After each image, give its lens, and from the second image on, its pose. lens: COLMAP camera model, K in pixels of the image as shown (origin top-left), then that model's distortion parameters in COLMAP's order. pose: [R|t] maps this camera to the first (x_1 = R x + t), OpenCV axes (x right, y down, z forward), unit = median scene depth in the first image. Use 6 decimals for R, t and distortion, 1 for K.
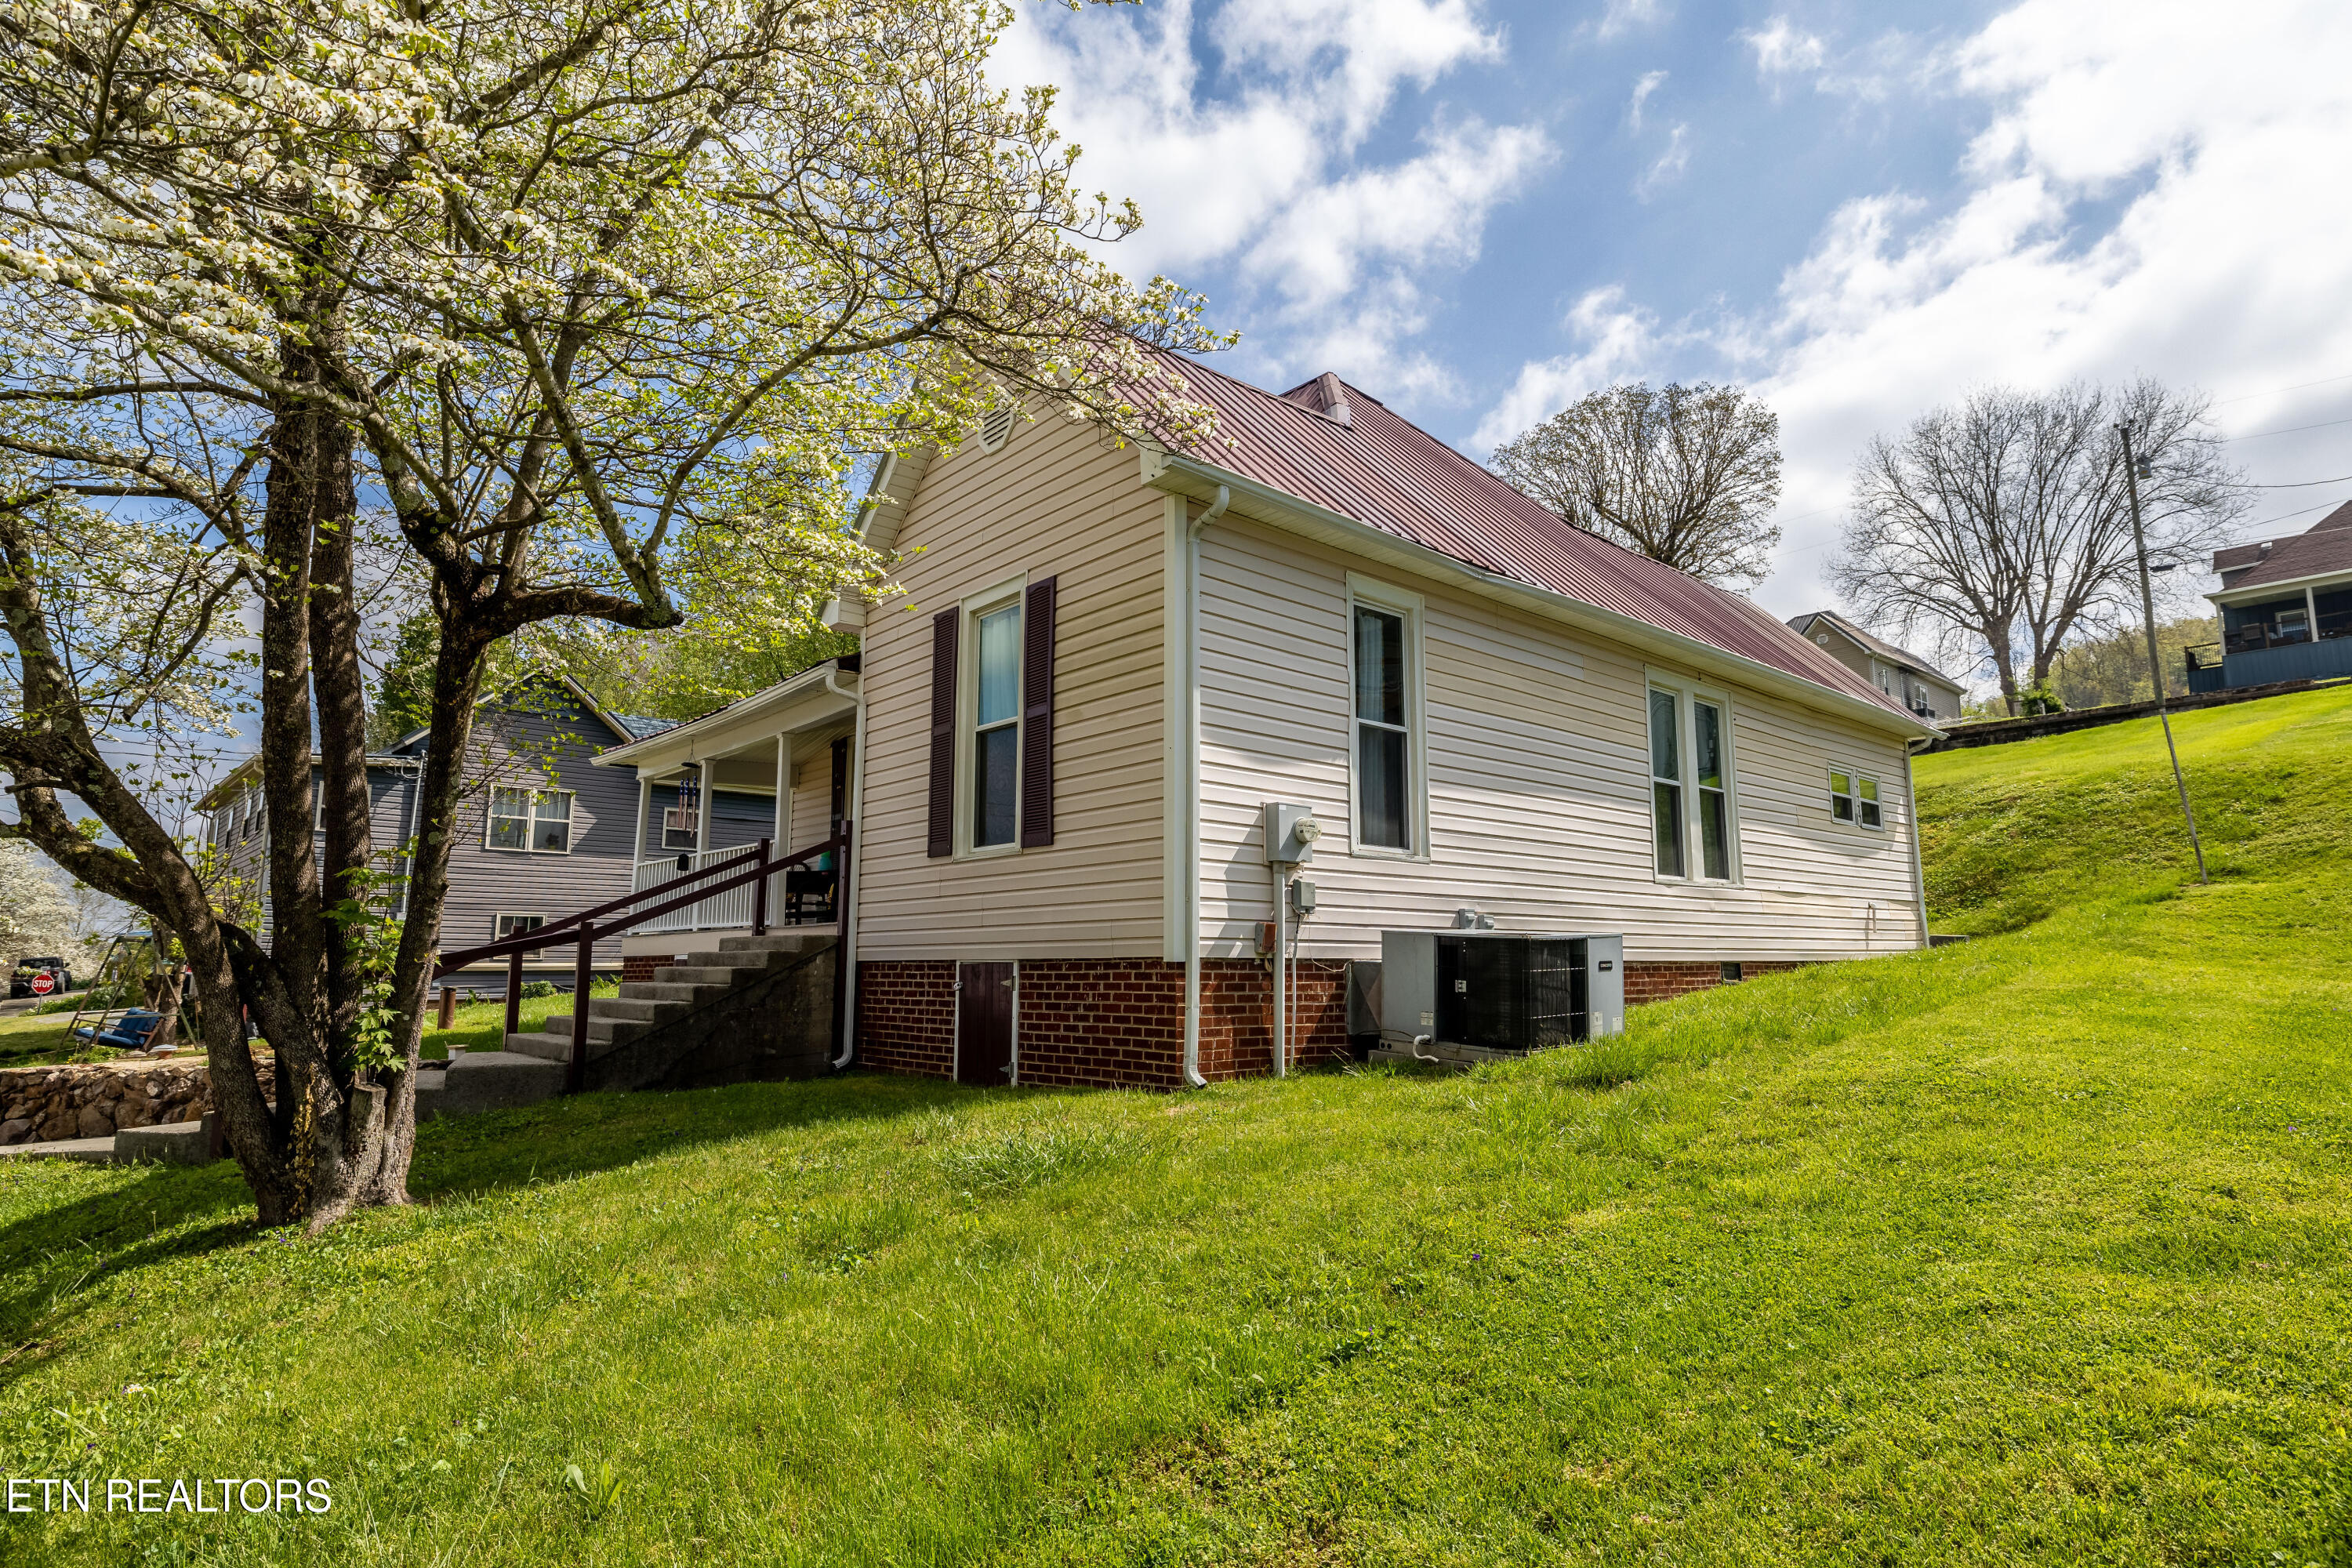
lens RADIAL K [[1247.7, 0, 1162.1], [0, 1247.7, 791.8], [0, 0, 1]] dist [-0.008384, 0.004281]
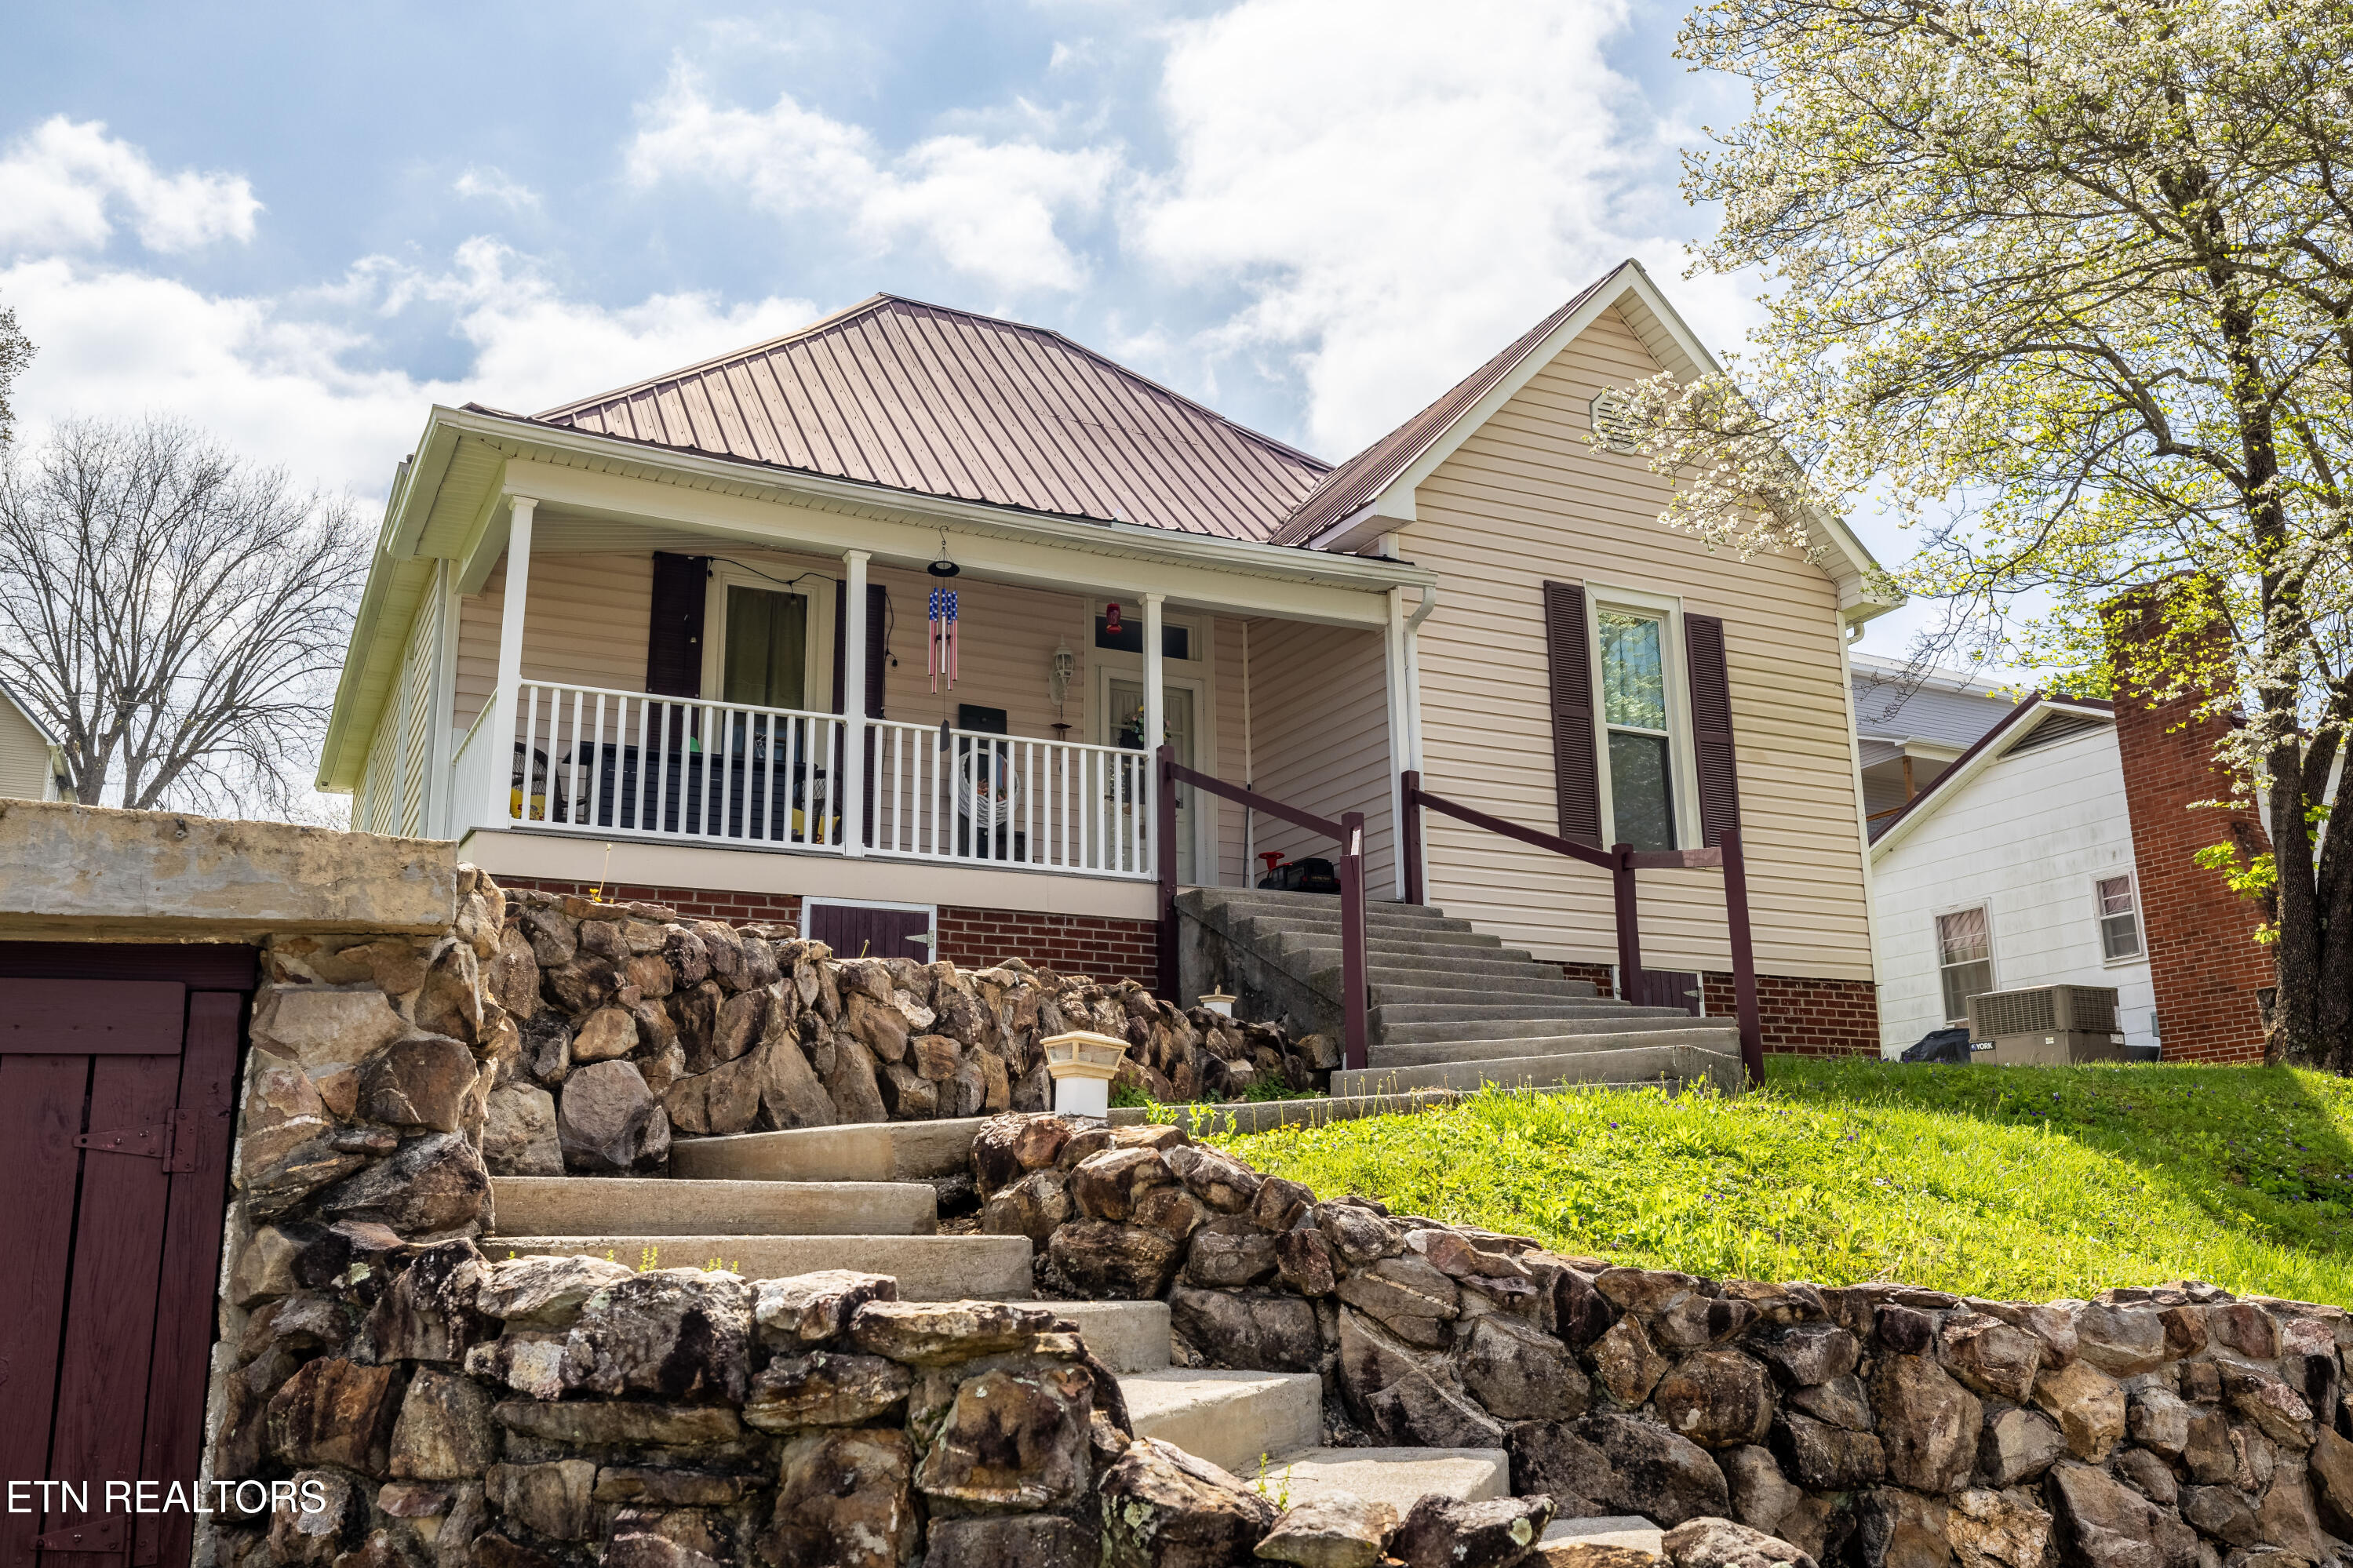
lens RADIAL K [[1965.0, 0, 1172.1], [0, 1965.0, 783.4], [0, 0, 1]] dist [0.005511, -0.004046]
pose [[0.254849, 0.231911, 0.938759, -1.004913], [-0.118886, 0.970964, -0.207593, 0.211058], [-0.959645, -0.058700, 0.275021, 0.564058]]
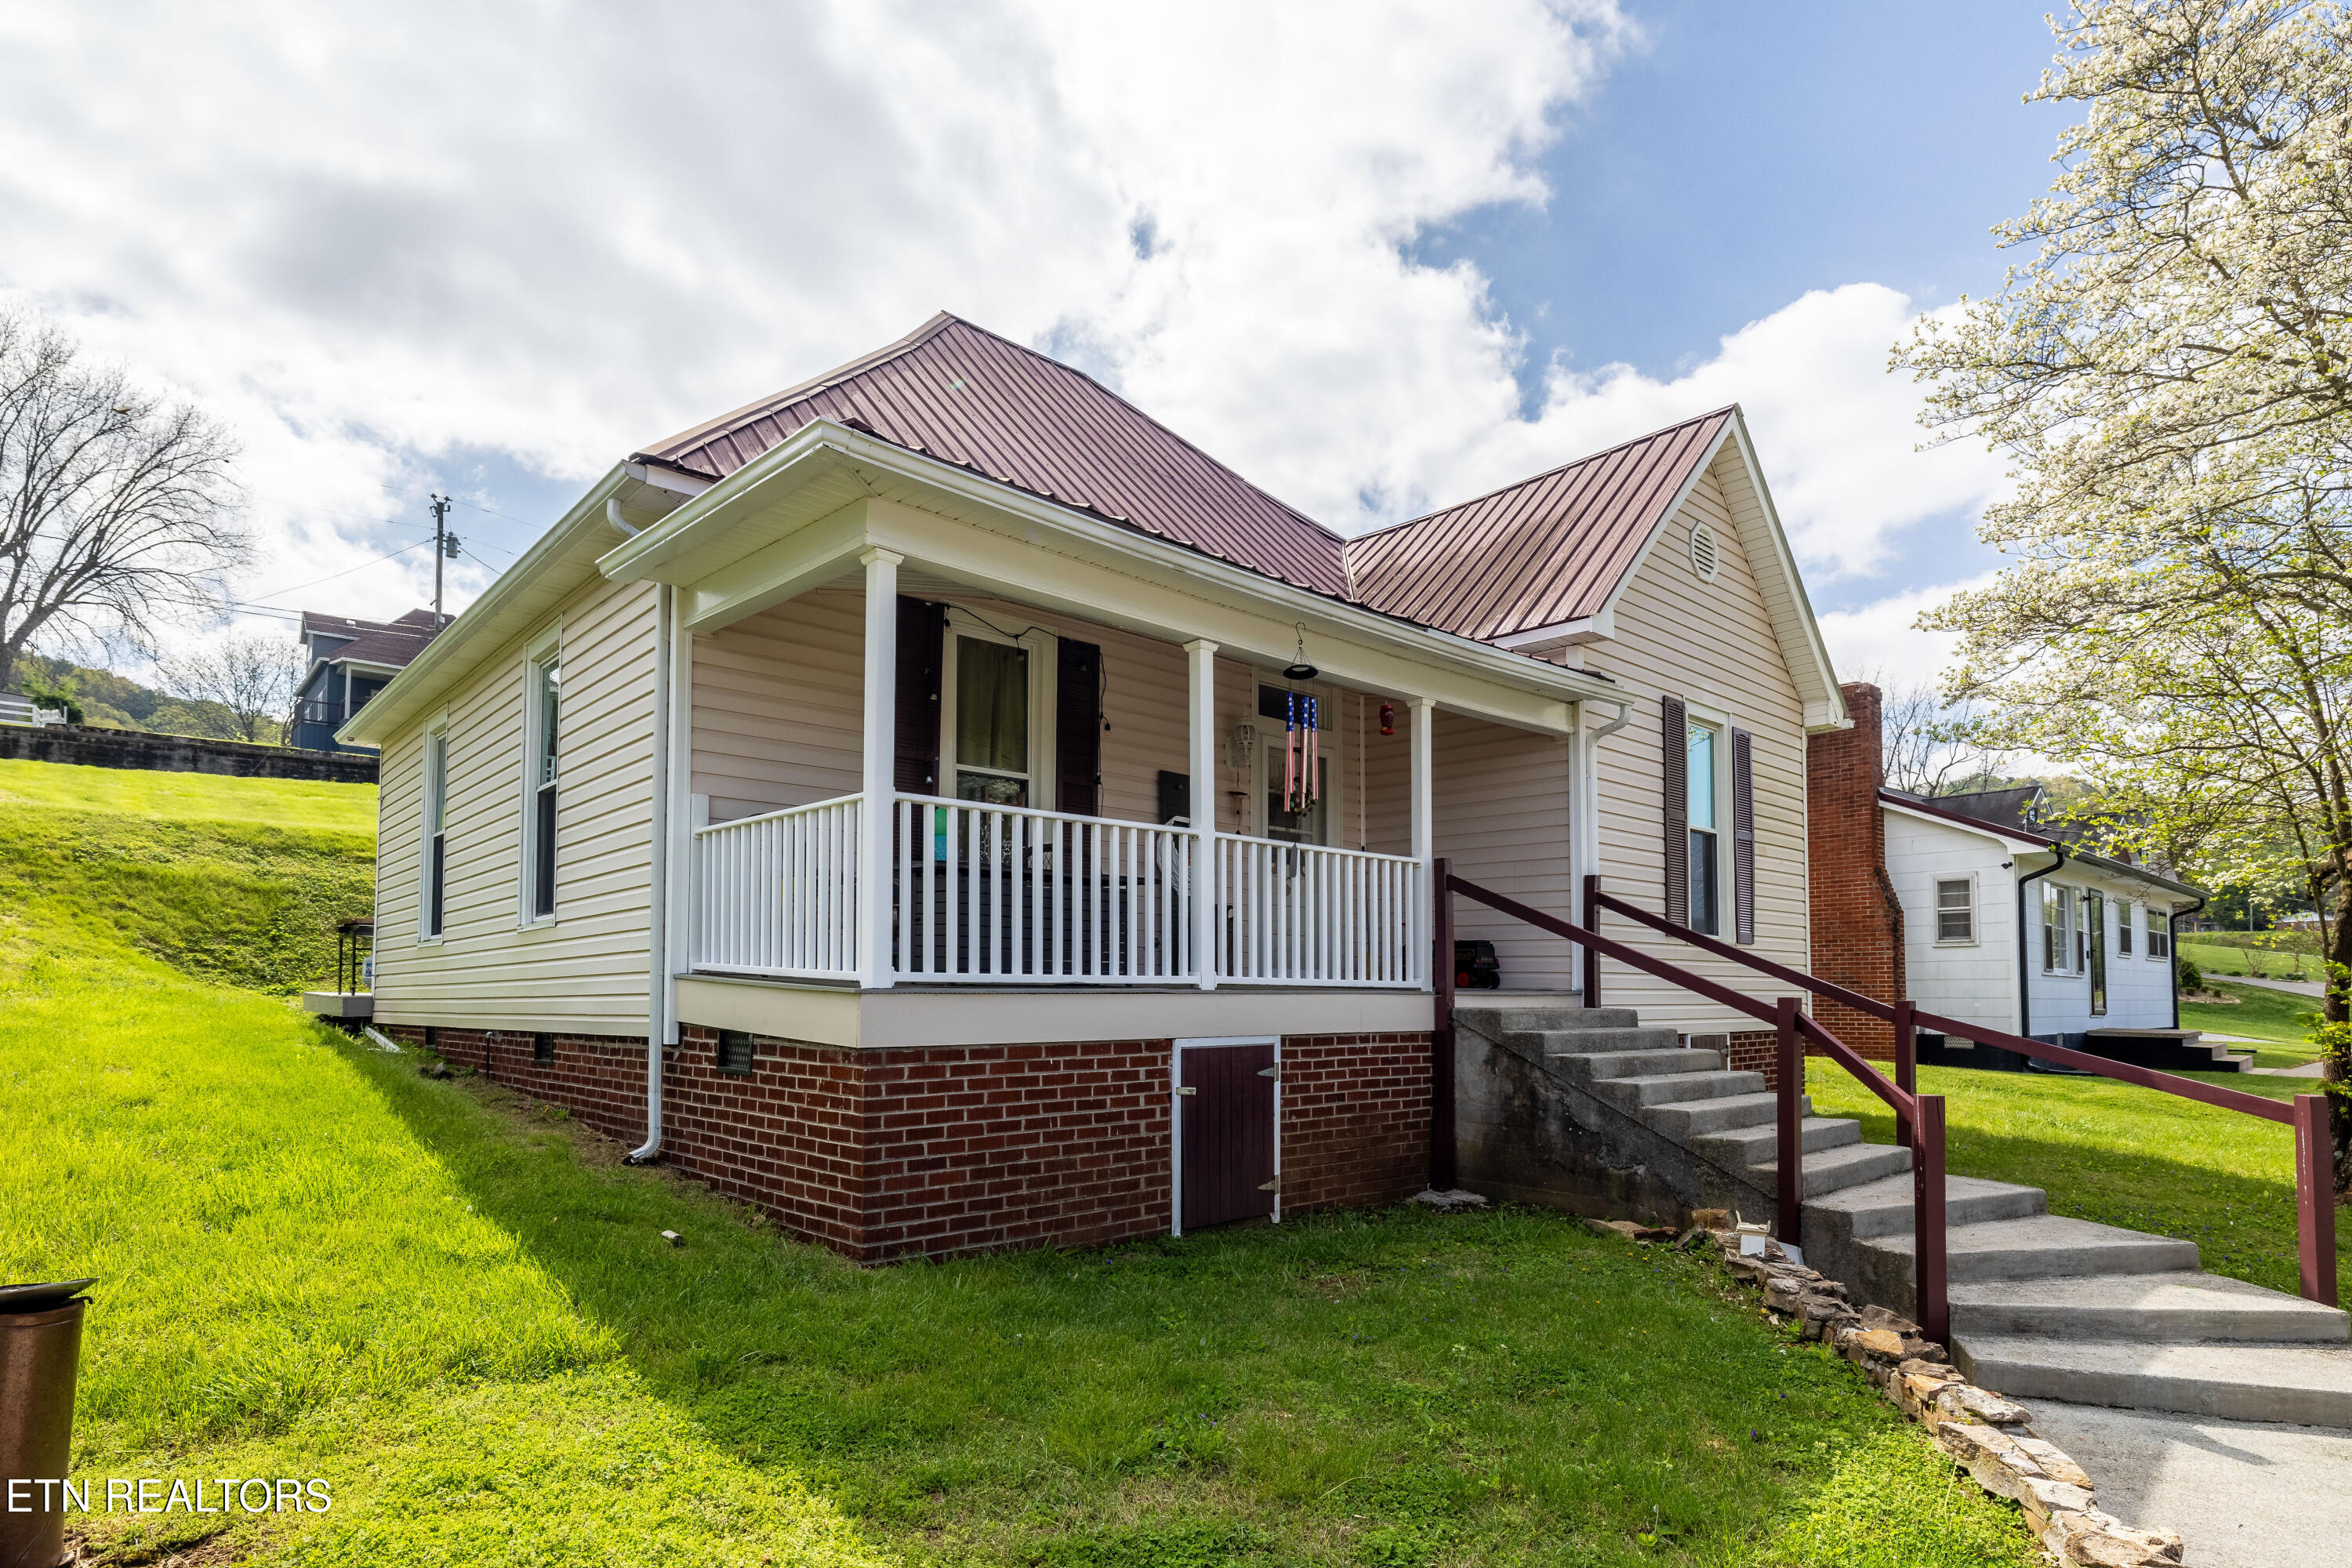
lens RADIAL K [[1247.7, 0, 1191.5], [0, 1247.7, 961.8], [0, 0, 1]] dist [-0.008384, 0.004281]
pose [[-0.027206, 0.030232, 0.999173, -0.769885], [-0.140673, 0.989480, -0.033770, 0.104867], [-0.989682, -0.141475, -0.022667, 0.898485]]
